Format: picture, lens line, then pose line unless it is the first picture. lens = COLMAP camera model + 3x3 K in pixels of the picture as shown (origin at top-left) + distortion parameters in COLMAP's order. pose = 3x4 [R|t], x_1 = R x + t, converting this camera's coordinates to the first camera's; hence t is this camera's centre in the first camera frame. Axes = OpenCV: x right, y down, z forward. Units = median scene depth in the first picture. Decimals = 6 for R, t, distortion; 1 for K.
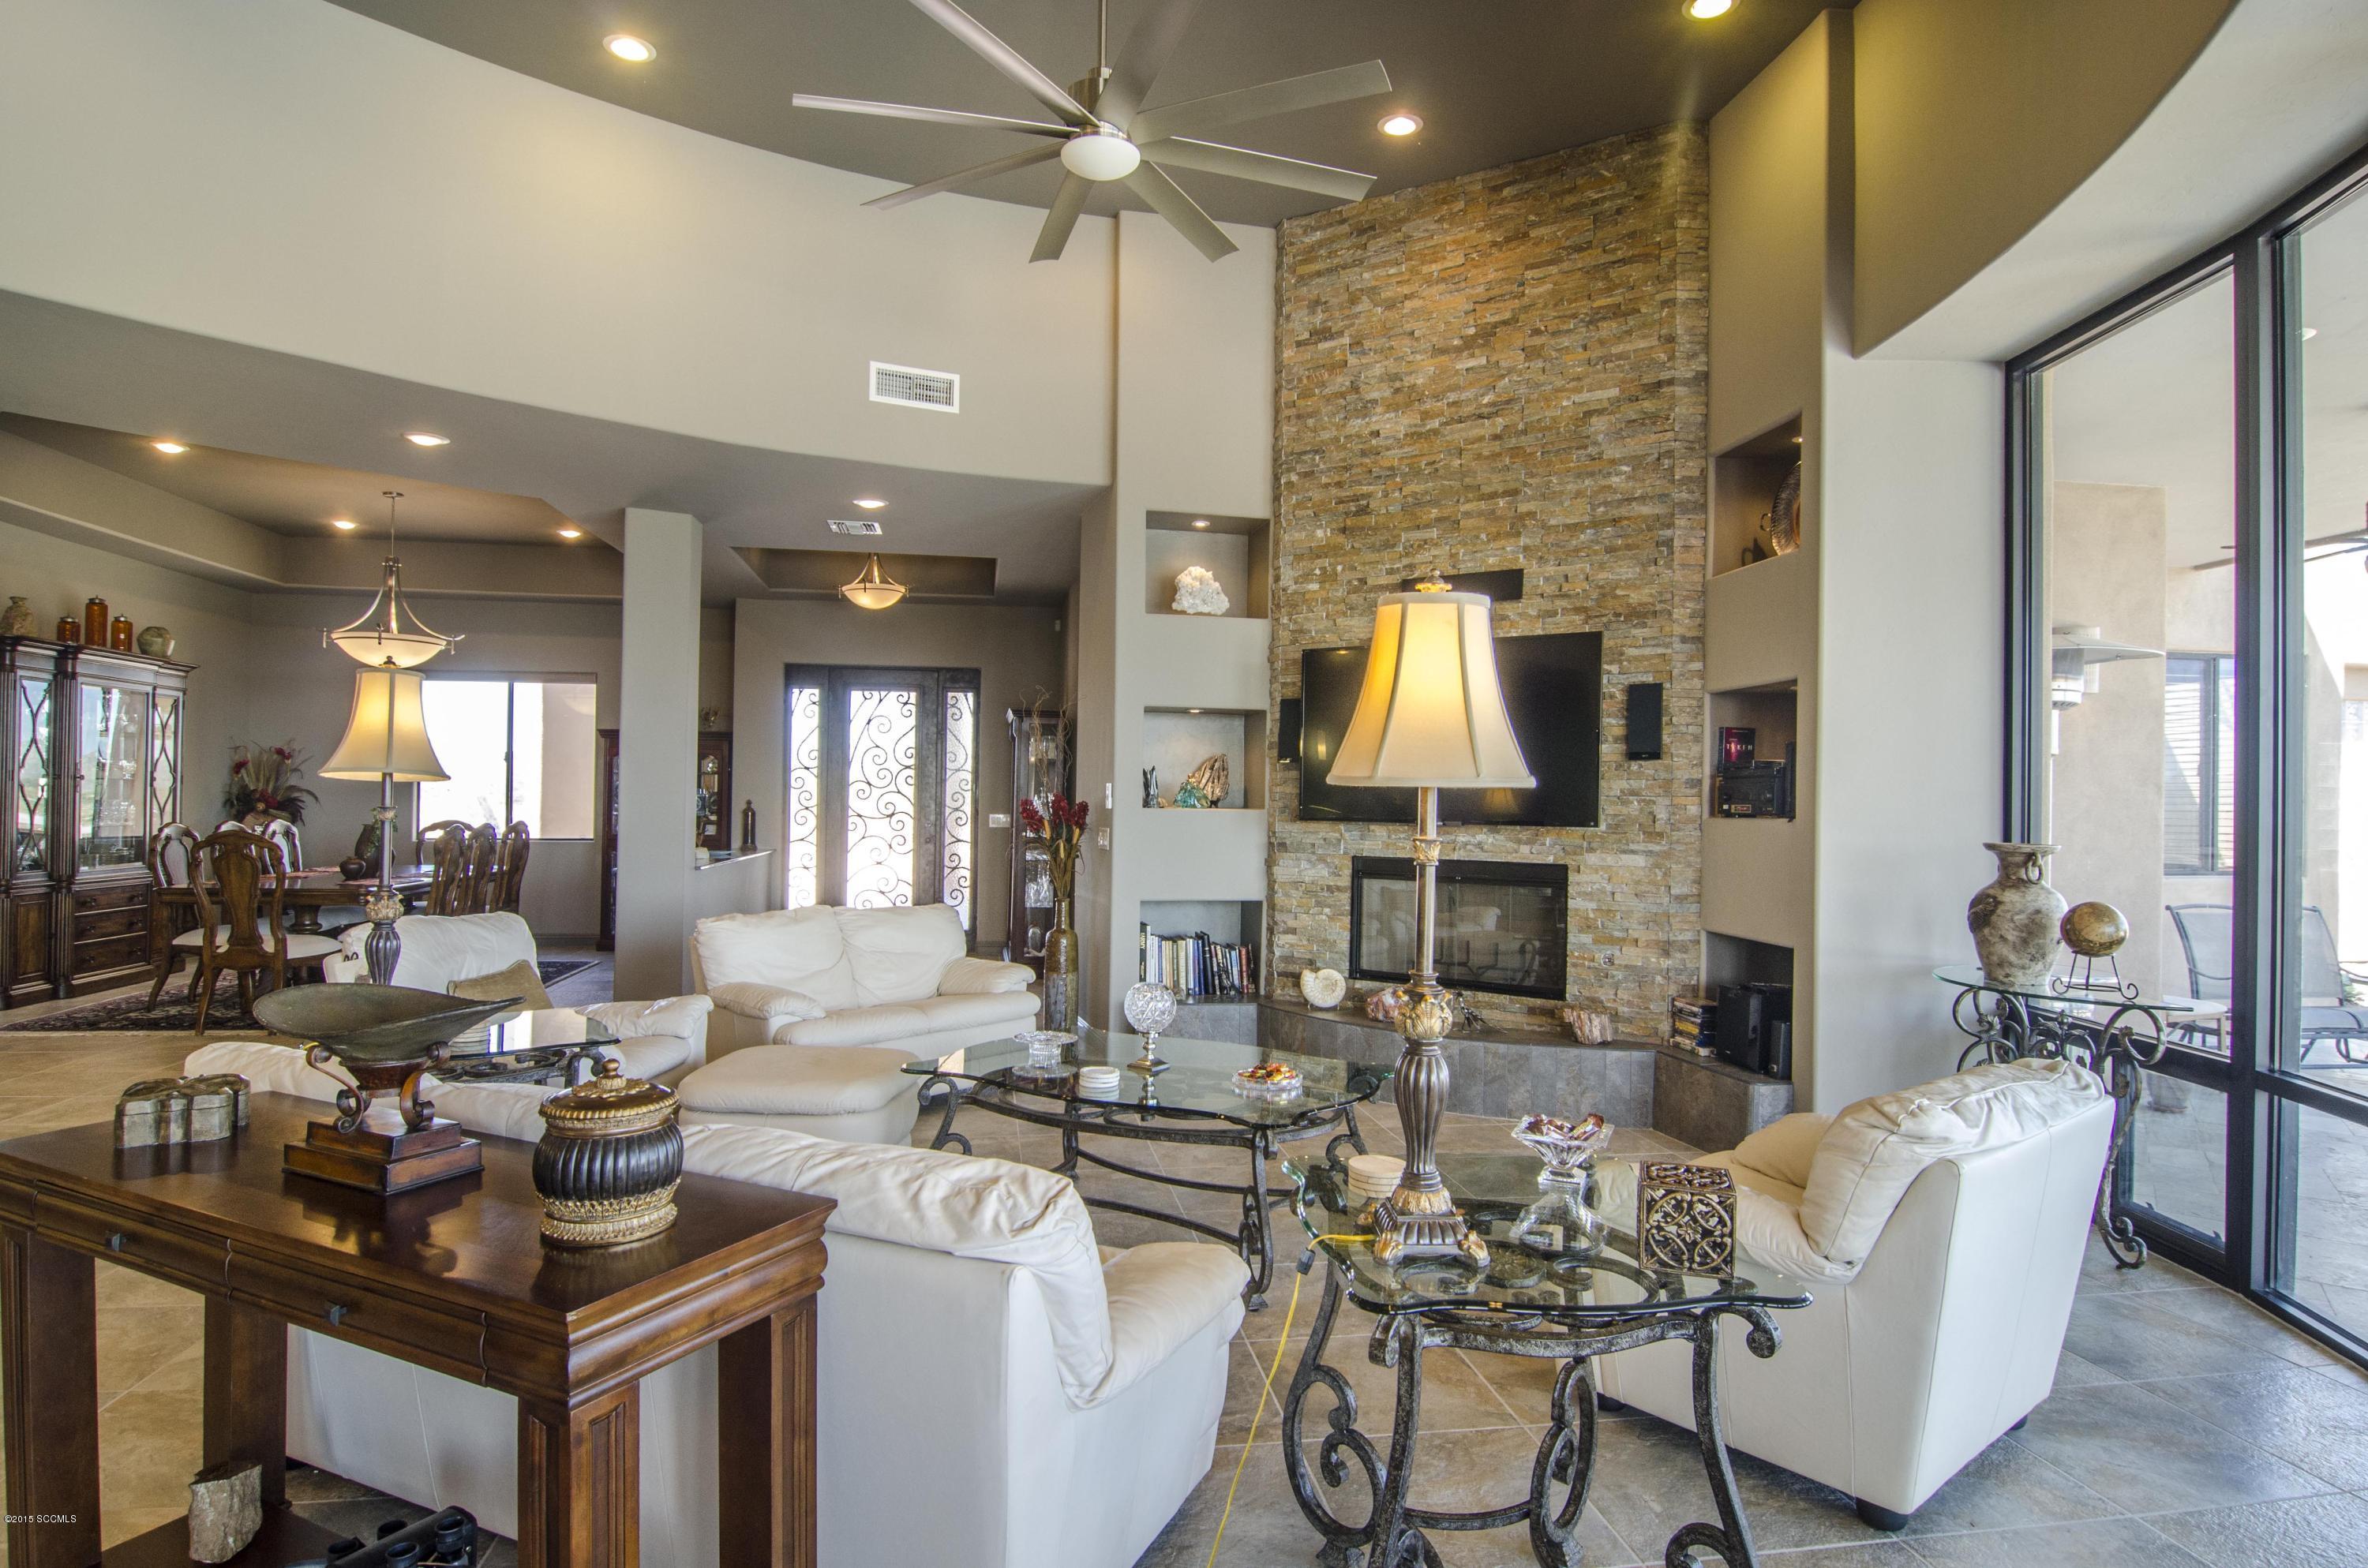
lens RADIAL K [[1306.6, 0, 1169.5], [0, 1306.6, 798.4], [0, 0, 1]] dist [-0.004126, -0.004500]
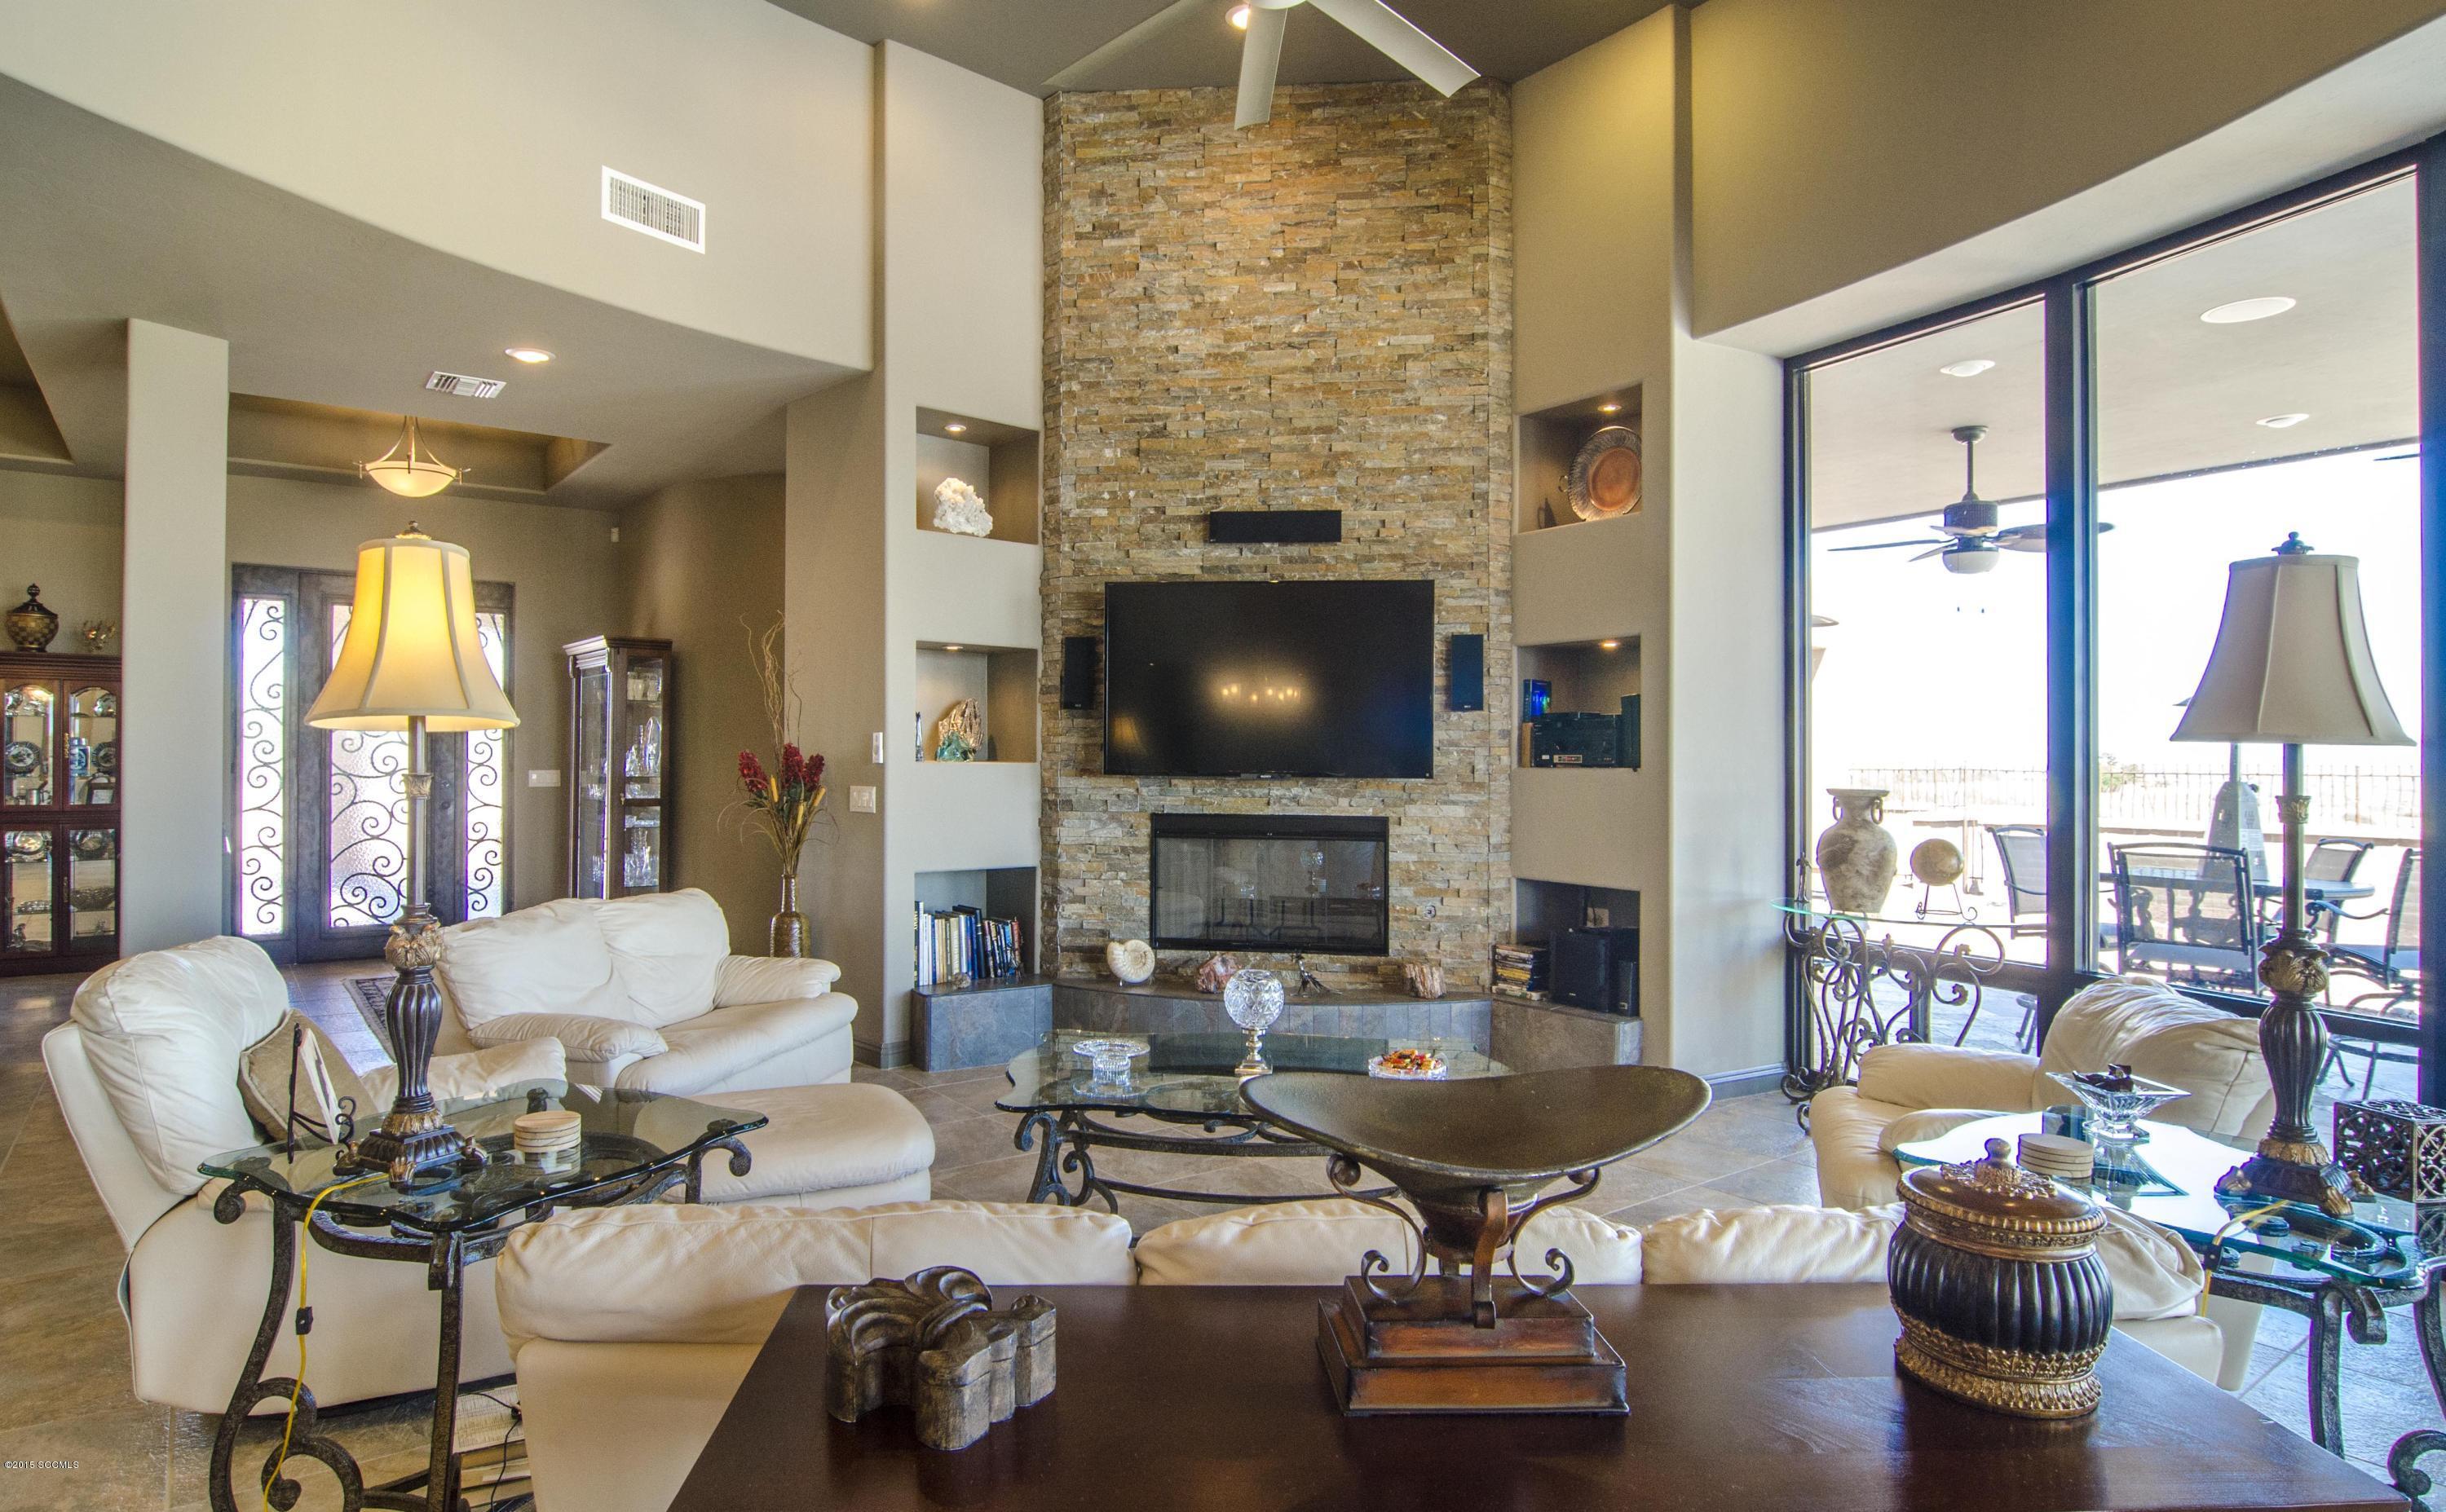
lens RADIAL K [[1389.3, 0, 1207.1], [0, 1389.3, 762.5], [0, 0, 1]] dist [-0.009516, -0.006326]
pose [[0.887850, -0.007222, 0.460077, -0.278373], [0.002188, 0.999932, 0.011476, -0.002249], [-0.460128, -0.009182, 0.887805, 0.131669]]
